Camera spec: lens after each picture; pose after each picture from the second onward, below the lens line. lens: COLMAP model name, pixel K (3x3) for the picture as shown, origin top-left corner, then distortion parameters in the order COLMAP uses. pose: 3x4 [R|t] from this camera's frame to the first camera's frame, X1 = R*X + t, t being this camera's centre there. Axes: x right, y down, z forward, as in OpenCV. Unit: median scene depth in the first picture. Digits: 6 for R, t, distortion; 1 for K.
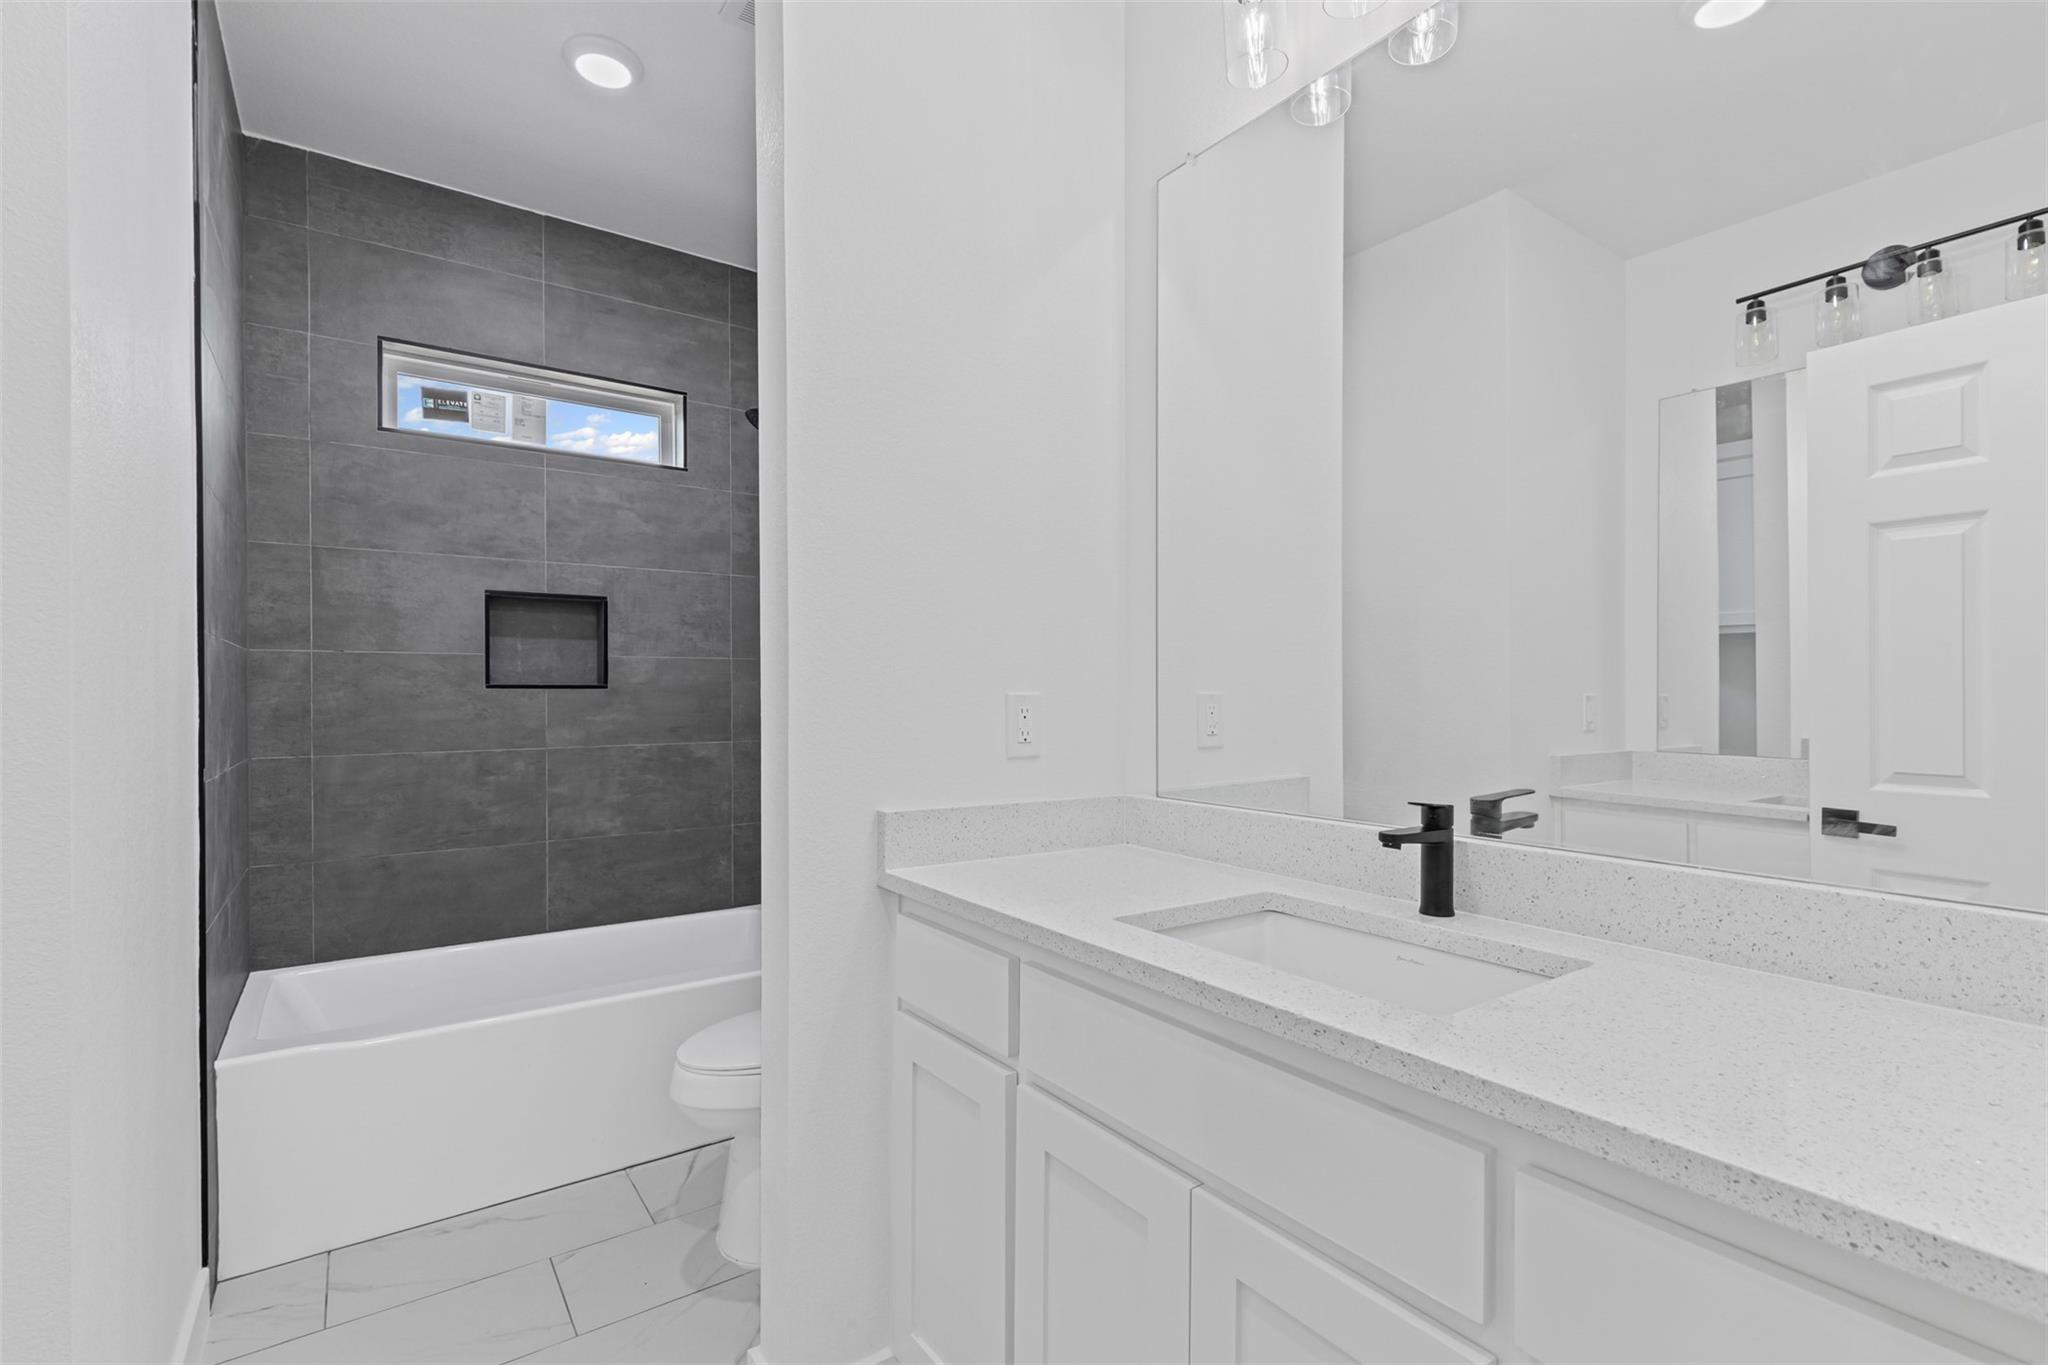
lens RADIAL K [[925.5, 0, 1011.4], [0, 925.5, 702.9], [0, 0, 1]] dist [0.007496, -0.001085]
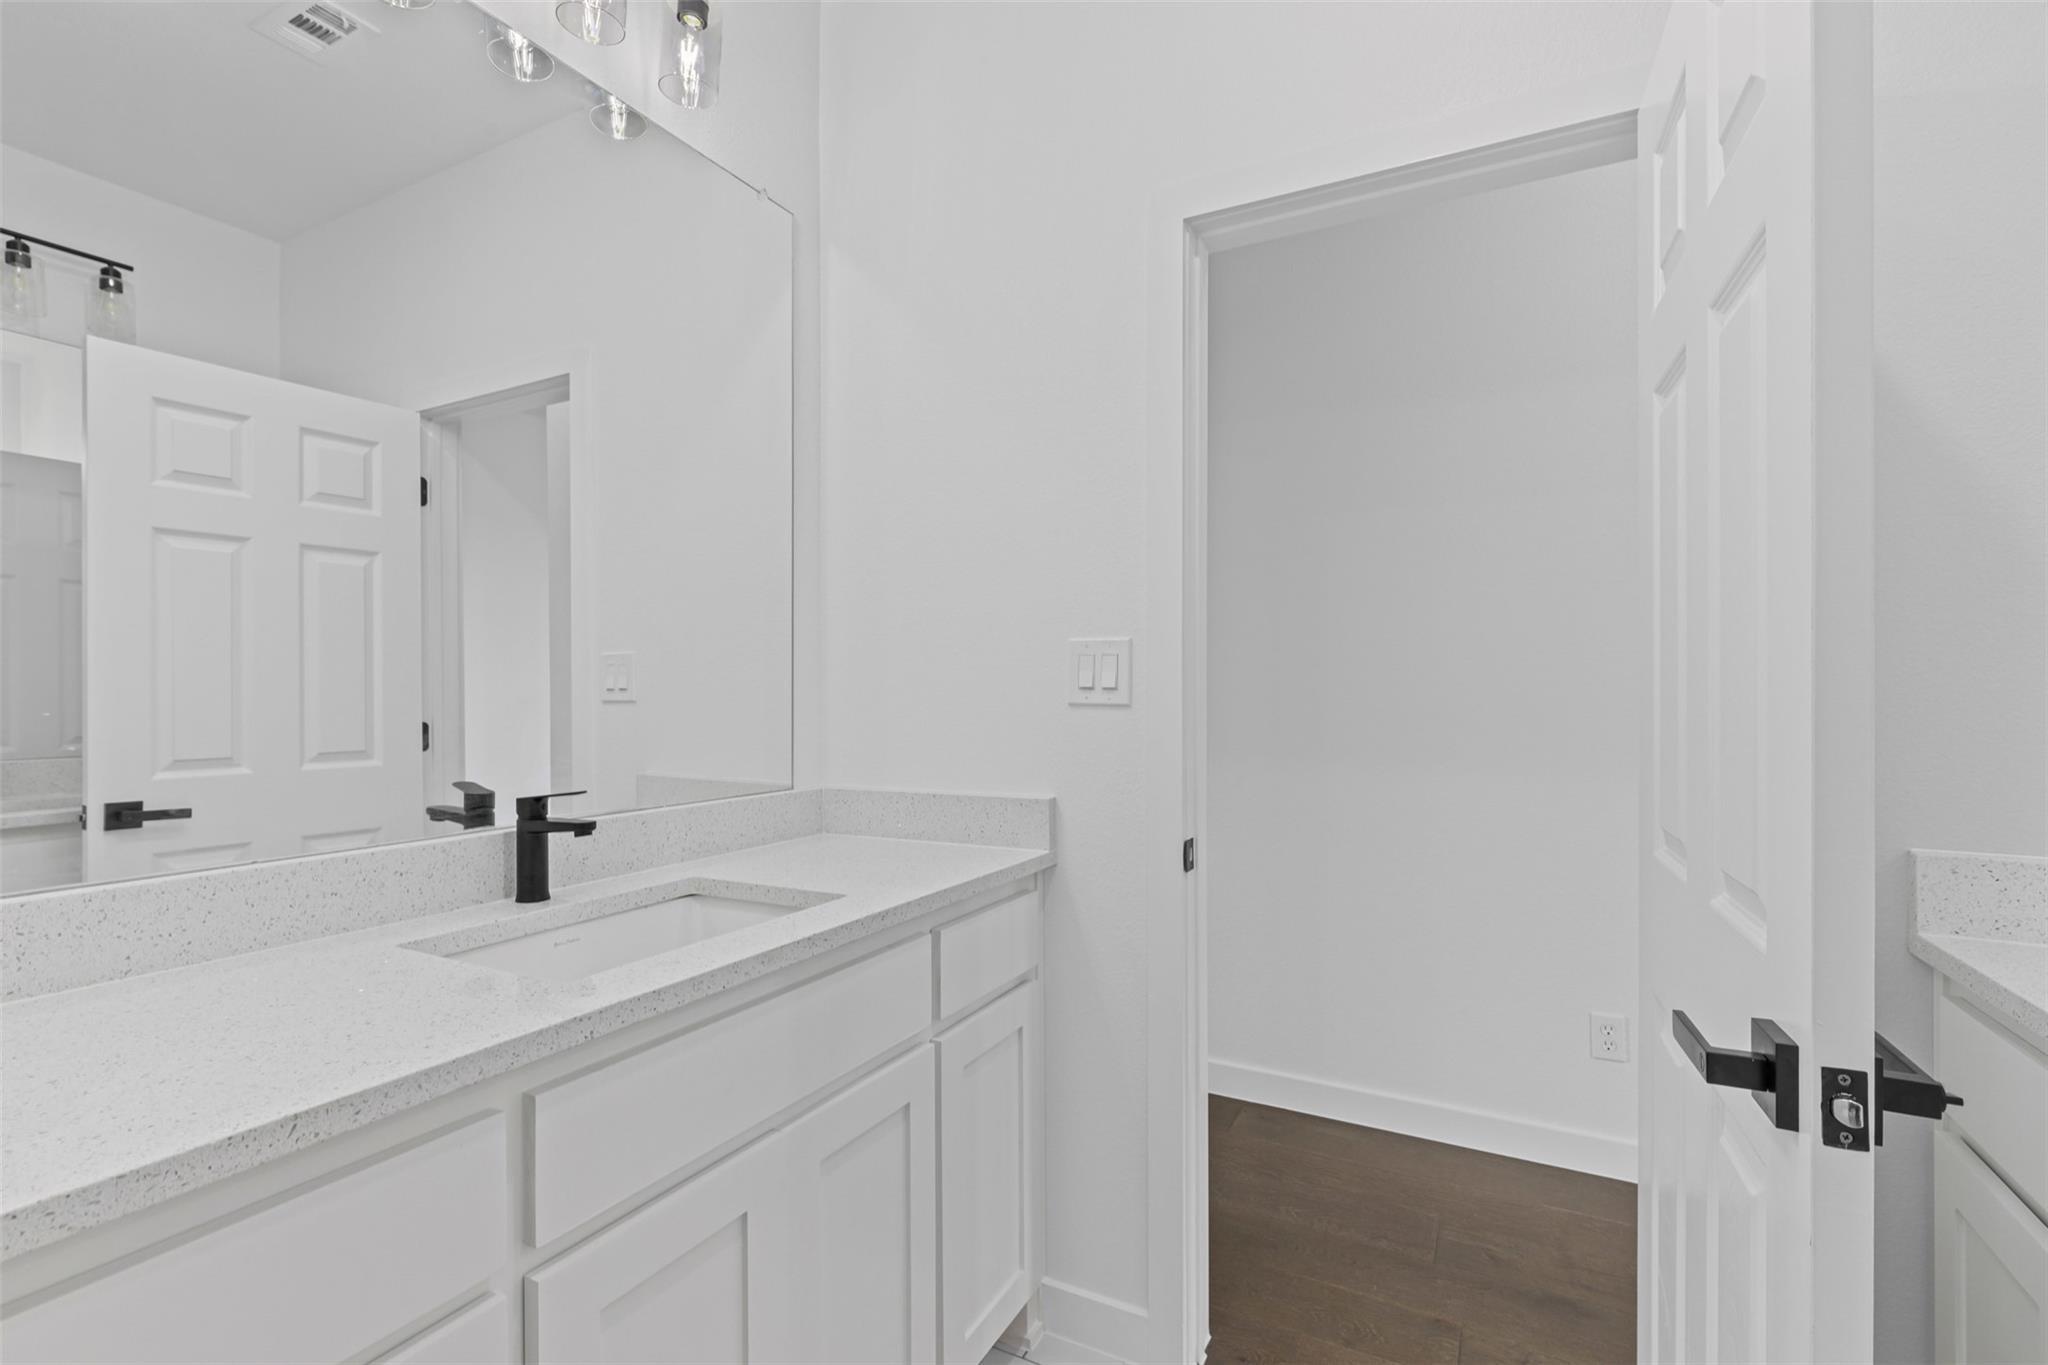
lens RADIAL K [[925.5, 0, 1019.4], [0, 925.5, 669.1], [0, 0, 1]] dist [0.007496, -0.001085]
pose [[-0.456459, 0.017575, 0.889571, -0.536733], [0.001639, 0.999820, -0.018913, -0.011044], [-0.889743, -0.007175, -0.456406, 0.710189]]
